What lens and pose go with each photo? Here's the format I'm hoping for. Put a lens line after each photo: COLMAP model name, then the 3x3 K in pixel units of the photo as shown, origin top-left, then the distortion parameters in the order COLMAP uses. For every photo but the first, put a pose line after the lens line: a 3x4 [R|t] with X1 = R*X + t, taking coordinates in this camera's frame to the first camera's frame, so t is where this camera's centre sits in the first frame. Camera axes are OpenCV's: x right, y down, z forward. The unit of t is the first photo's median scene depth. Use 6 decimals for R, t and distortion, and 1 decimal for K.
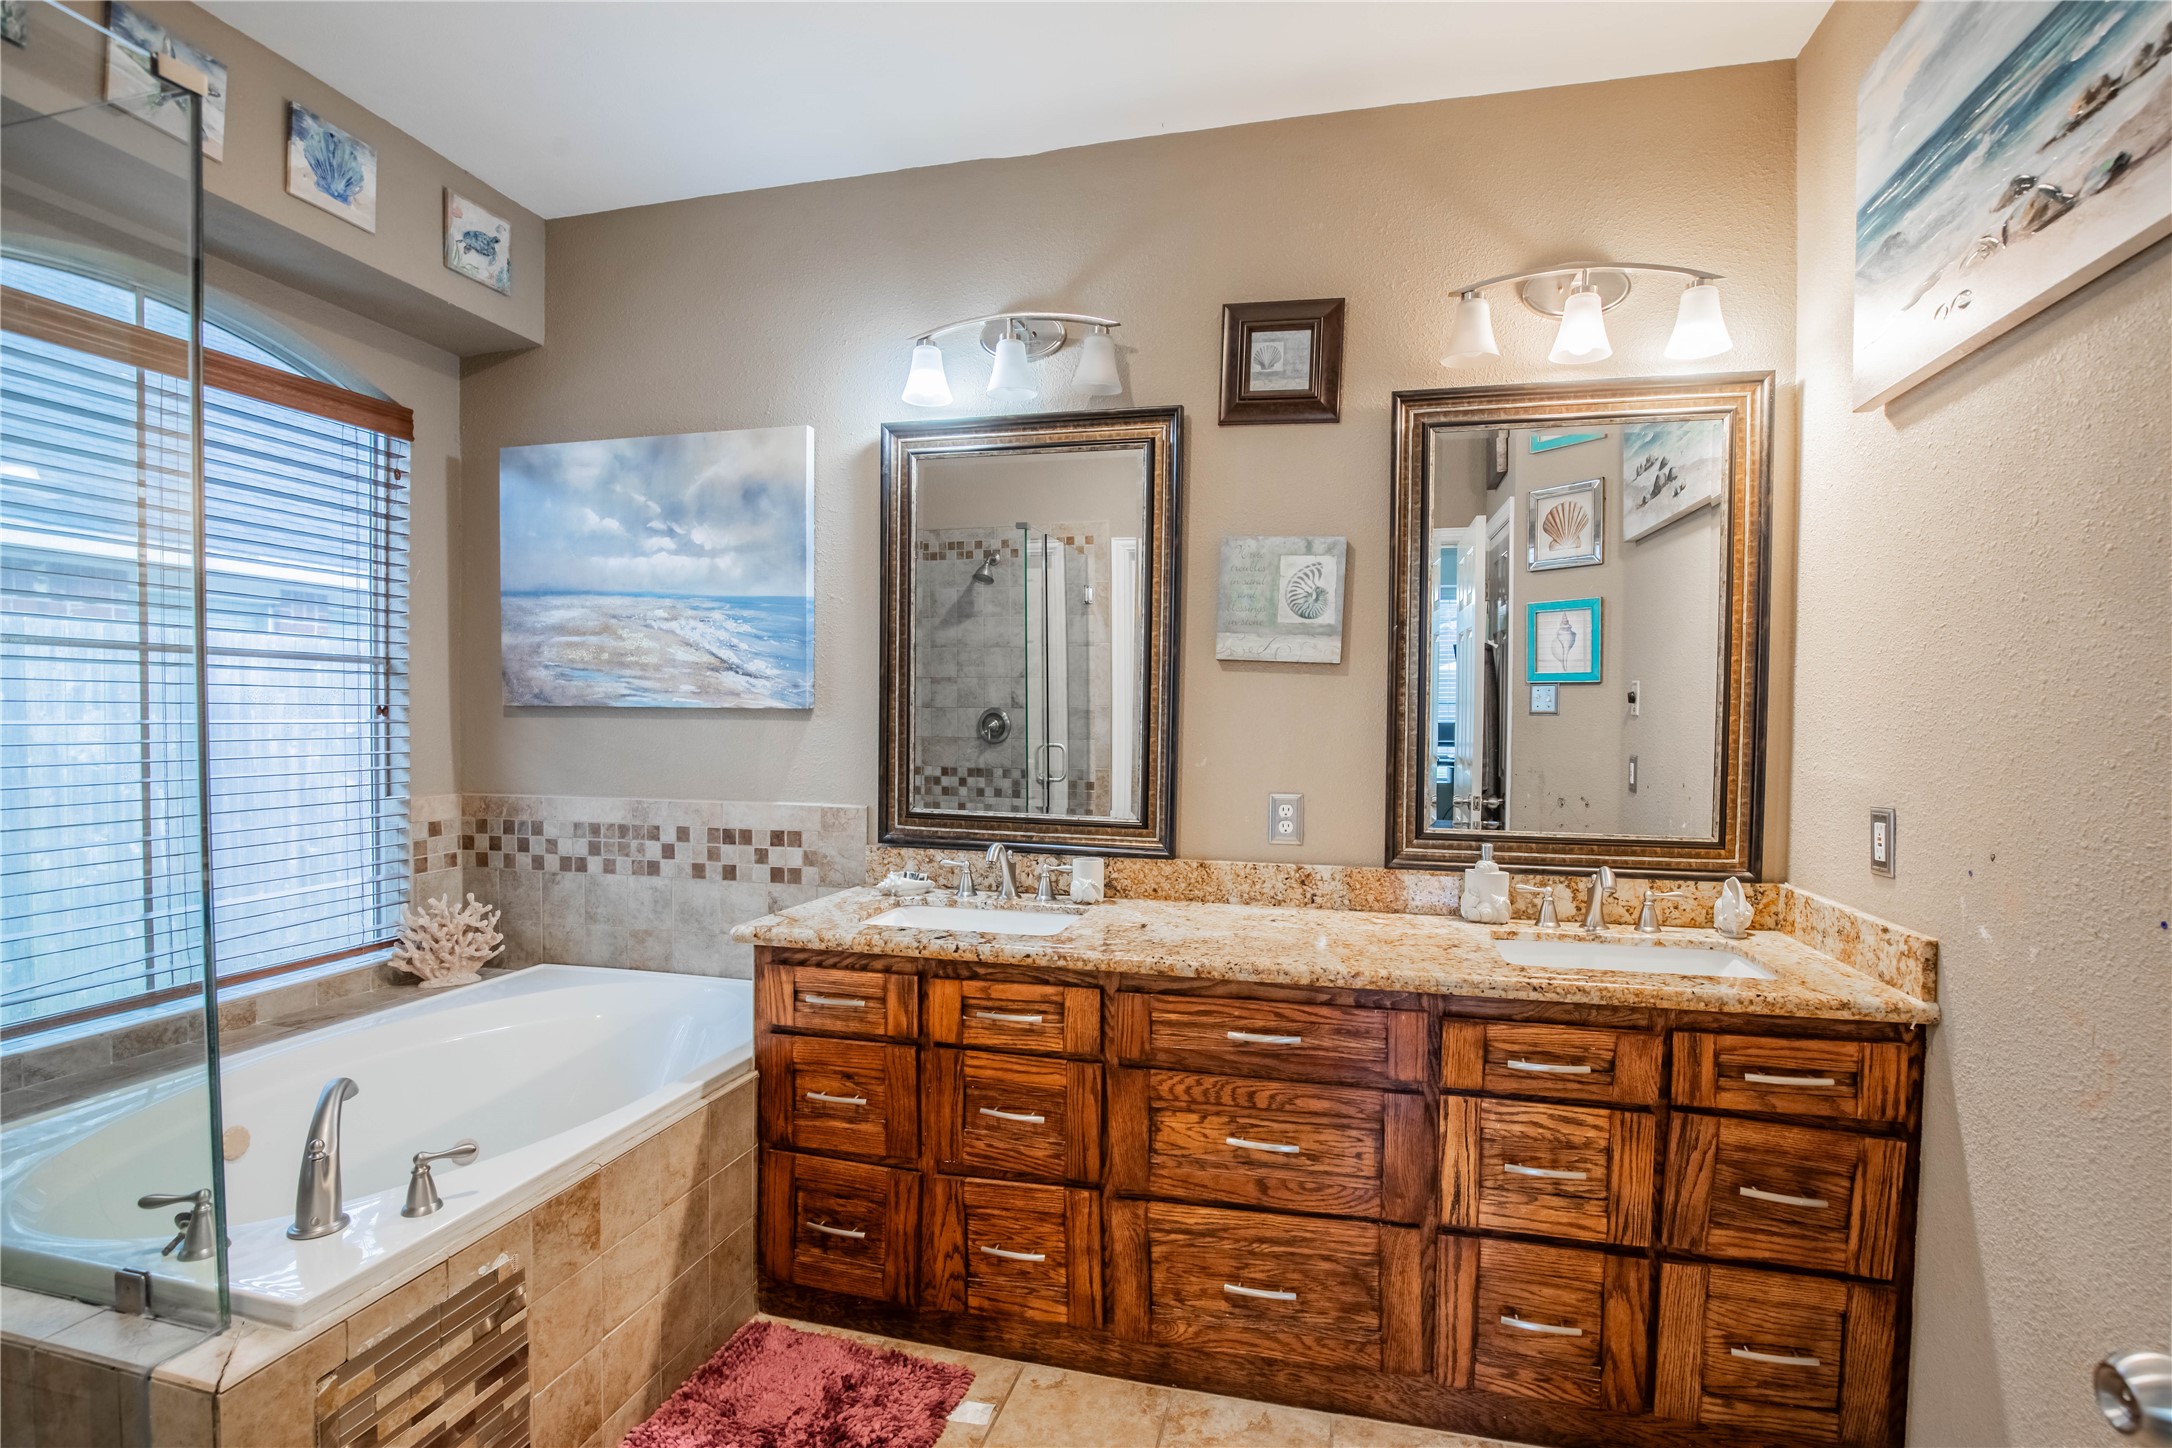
lens RADIAL K [[1002.8, 0, 1101.1], [0, 1002.8, 743.5], [0, 0, 1]] dist [-0.033436, 0.006147]
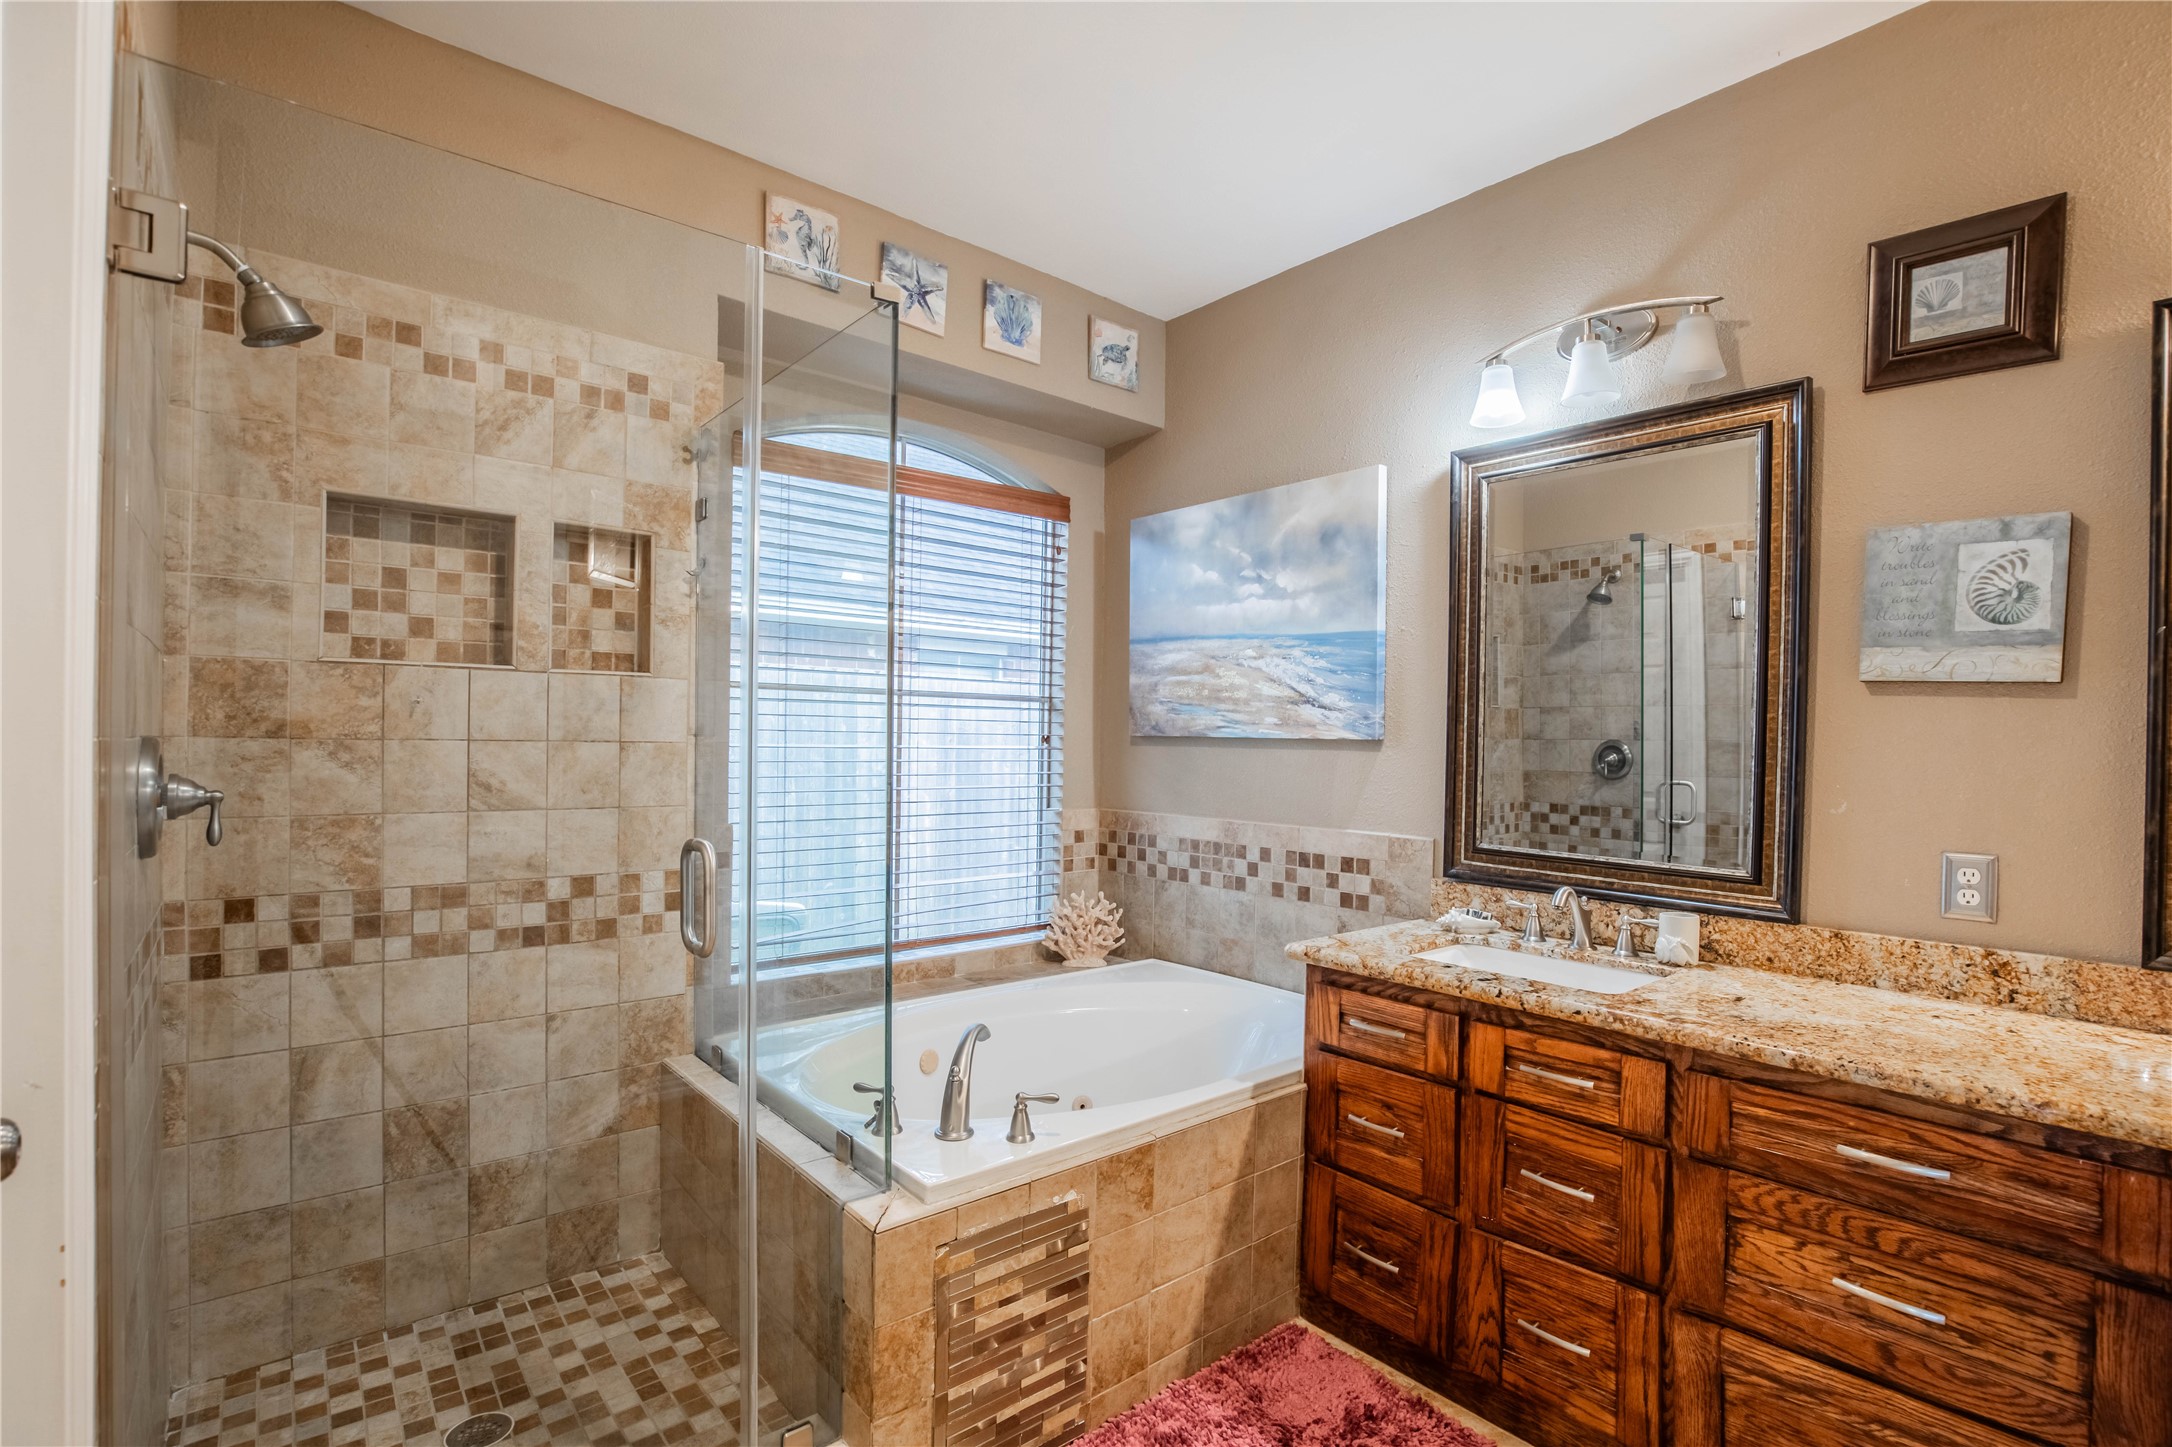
lens RADIAL K [[1002.8, 0, 1104.8], [0, 1002.8, 744.1], [0, 0, 1]] dist [-0.033436, 0.006147]
pose [[0.817260, 0.006977, -0.576227, 0.086802], [-0.024475, 0.999445, -0.022612, -0.000706], [0.575749, 0.032583, 0.816977, 0.005927]]
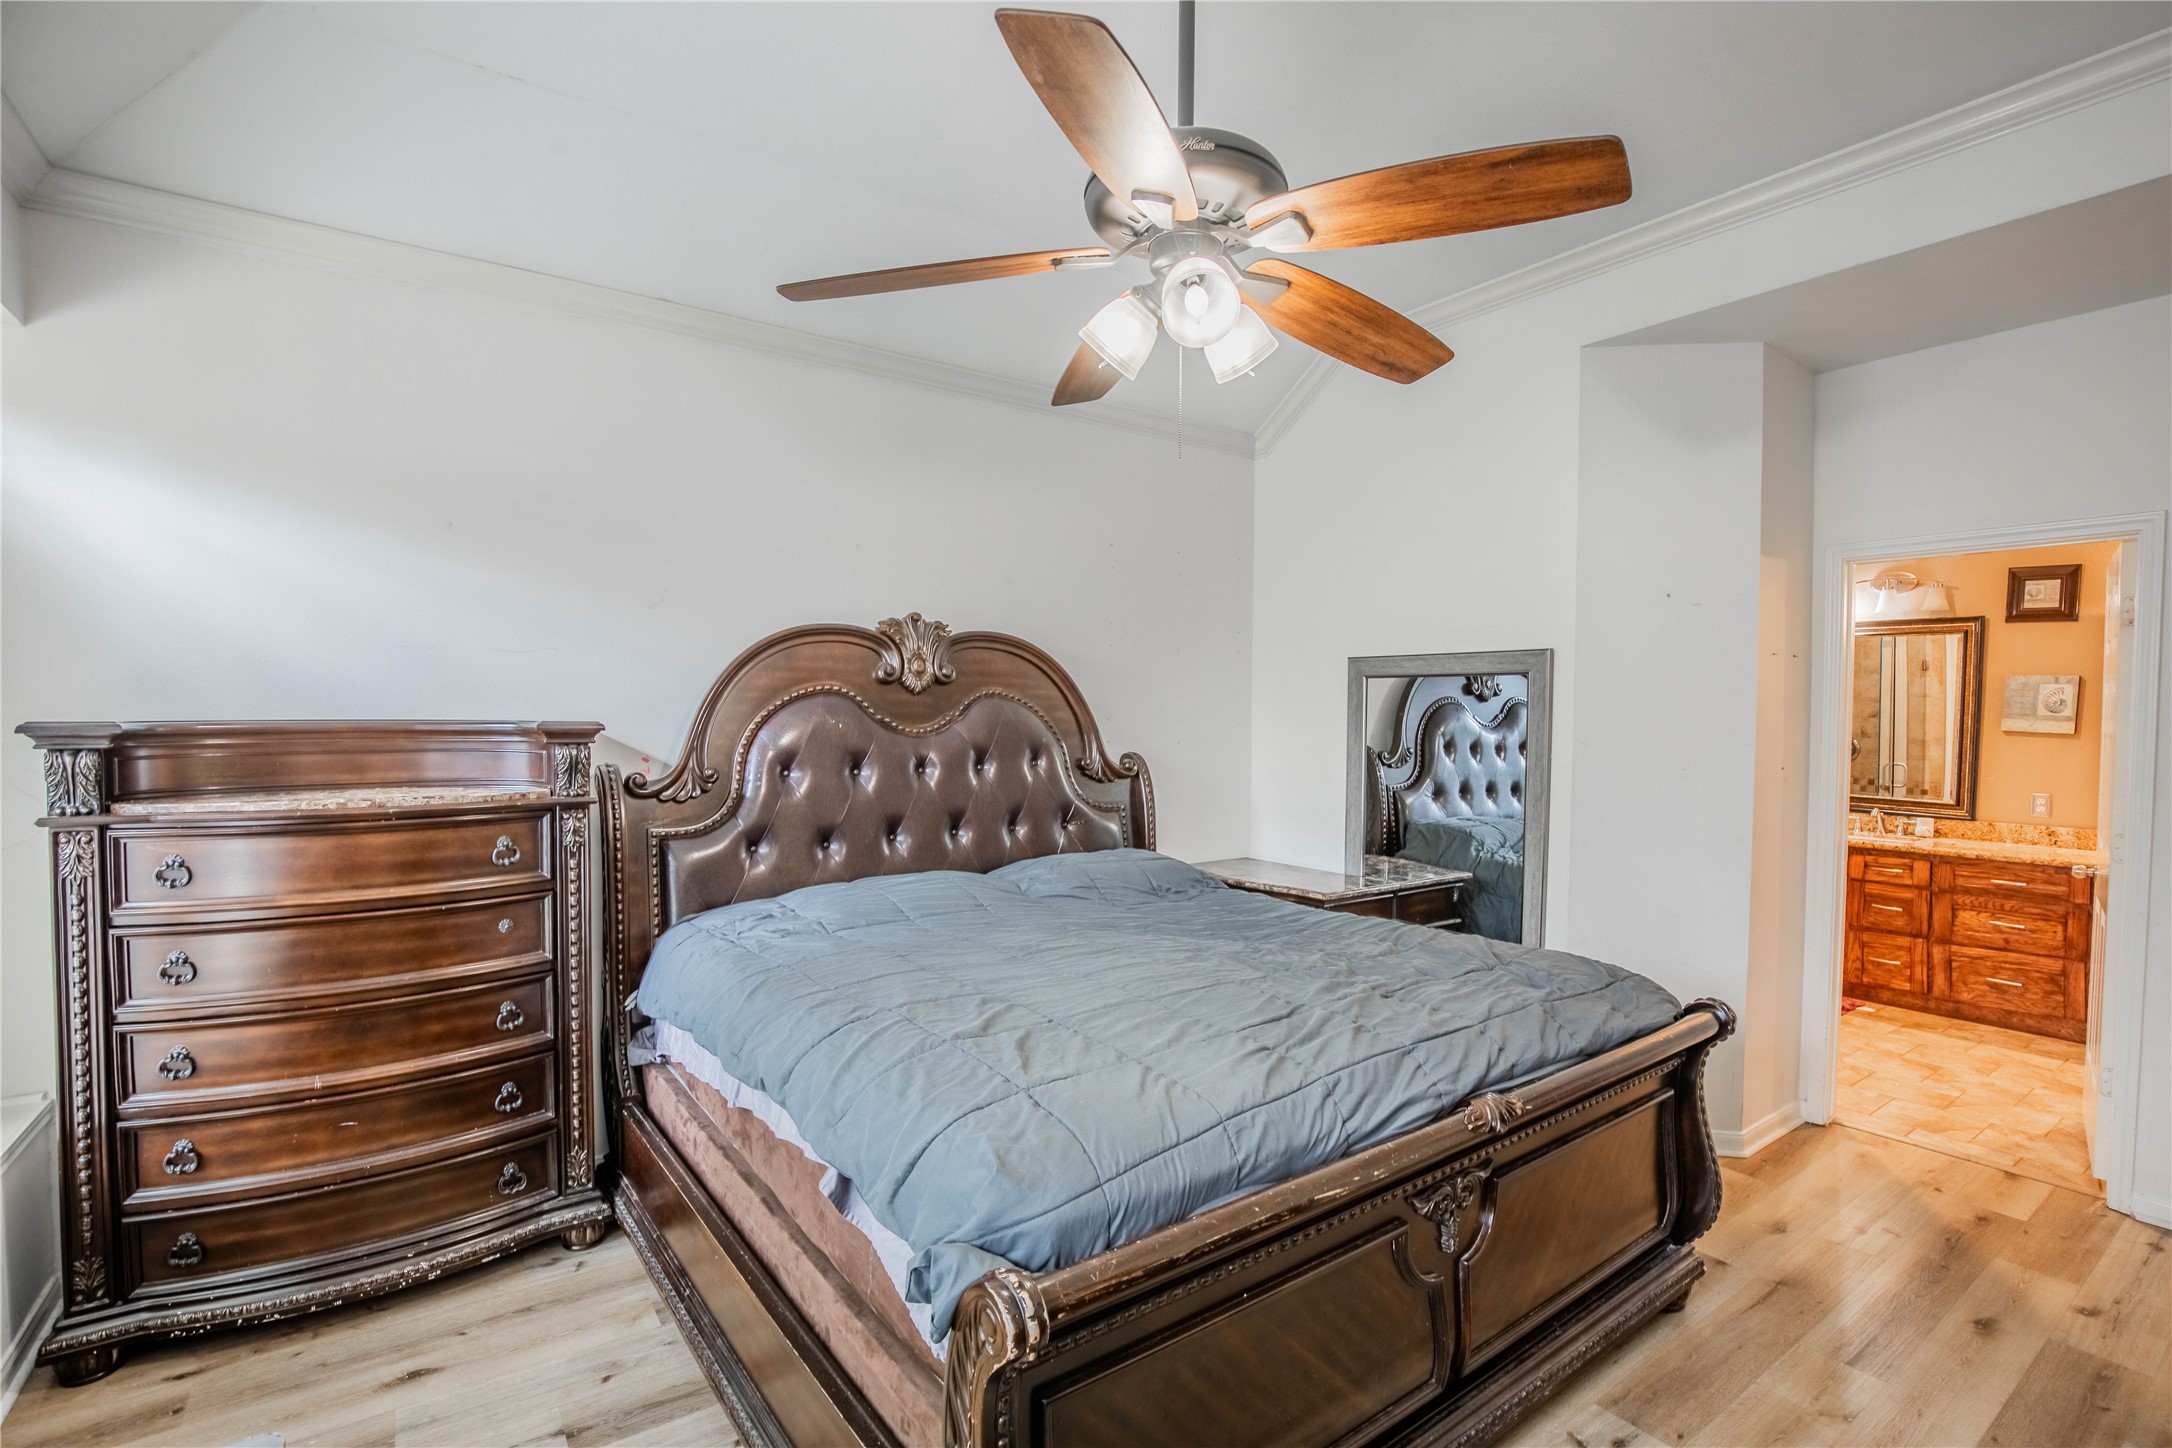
lens RADIAL K [[1002.8, 0, 1106.8], [0, 1002.8, 742.0], [0, 0, 1]] dist [-0.033436, 0.006147]
pose [[0.763268, 0.020136, -0.645769, 0.006546], [-0.021572, 0.999751, 0.005678, -0.033355], [0.645722, 0.009597, 0.763512, -2.181111]]
